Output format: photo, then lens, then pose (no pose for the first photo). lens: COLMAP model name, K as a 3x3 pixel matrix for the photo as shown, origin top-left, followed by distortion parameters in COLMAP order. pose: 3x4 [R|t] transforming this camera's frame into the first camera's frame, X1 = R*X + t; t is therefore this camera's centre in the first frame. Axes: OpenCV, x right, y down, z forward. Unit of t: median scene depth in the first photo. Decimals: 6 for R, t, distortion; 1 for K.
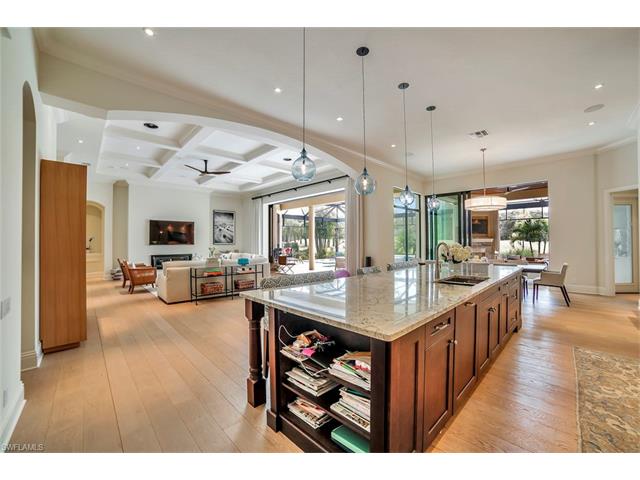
lens RADIAL K [[263.6, 0, 322.4], [0, 263.6, 239.6], [0, 0, 1]] dist [-0.106806, 0.035220]
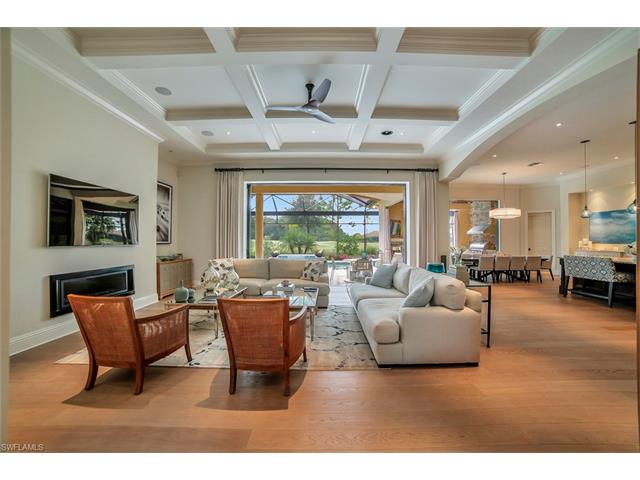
lens RADIAL K [[263.6, 0, 322.4], [0, 263.6, 239.6], [0, 0, 1]] dist [-0.106806, 0.035220]
pose [[0.696868, 0.009437, 0.717137, -0.627173], [-0.010960, 0.999937, -0.002508, 0.007544], [-0.717115, -0.006112, 0.696928, 0.474903]]
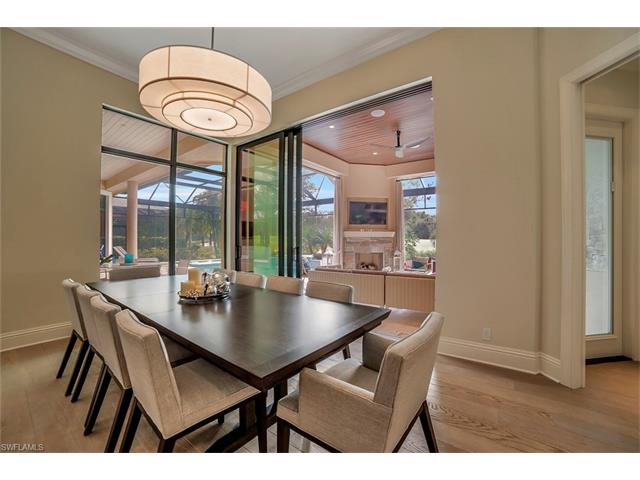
lens RADIAL K [[263.6, 0, 322.4], [0, 263.6, 239.6], [0, 0, 1]] dist [-0.106806, 0.035220]
pose [[0.987955, 0.007713, 0.154552, 0.459716], [-0.009012, 0.999930, 0.007706, 0.014940], [-0.154482, -0.009006, 0.987955, 0.420803]]
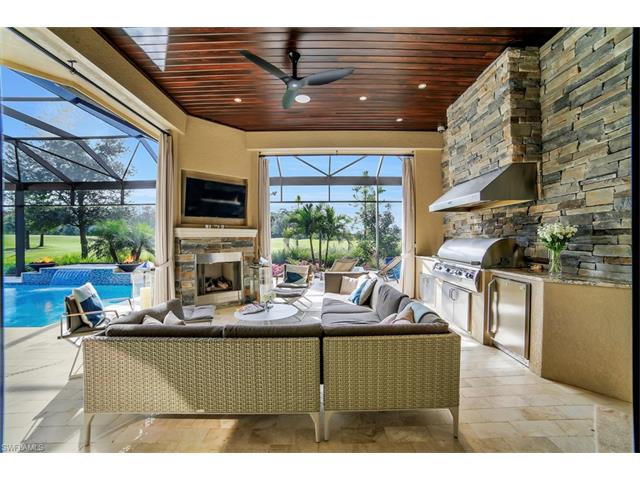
lens RADIAL K [[263.6, 0, 322.4], [0, 263.6, 239.6], [0, 0, 1]] dist [-0.106806, 0.035220]
pose [[0.698592, 0.001699, 0.715519, 0.508415], [-0.006699, 0.999969, 0.004166, 0.012565], [-0.715489, -0.007704, 0.698581, 0.709511]]
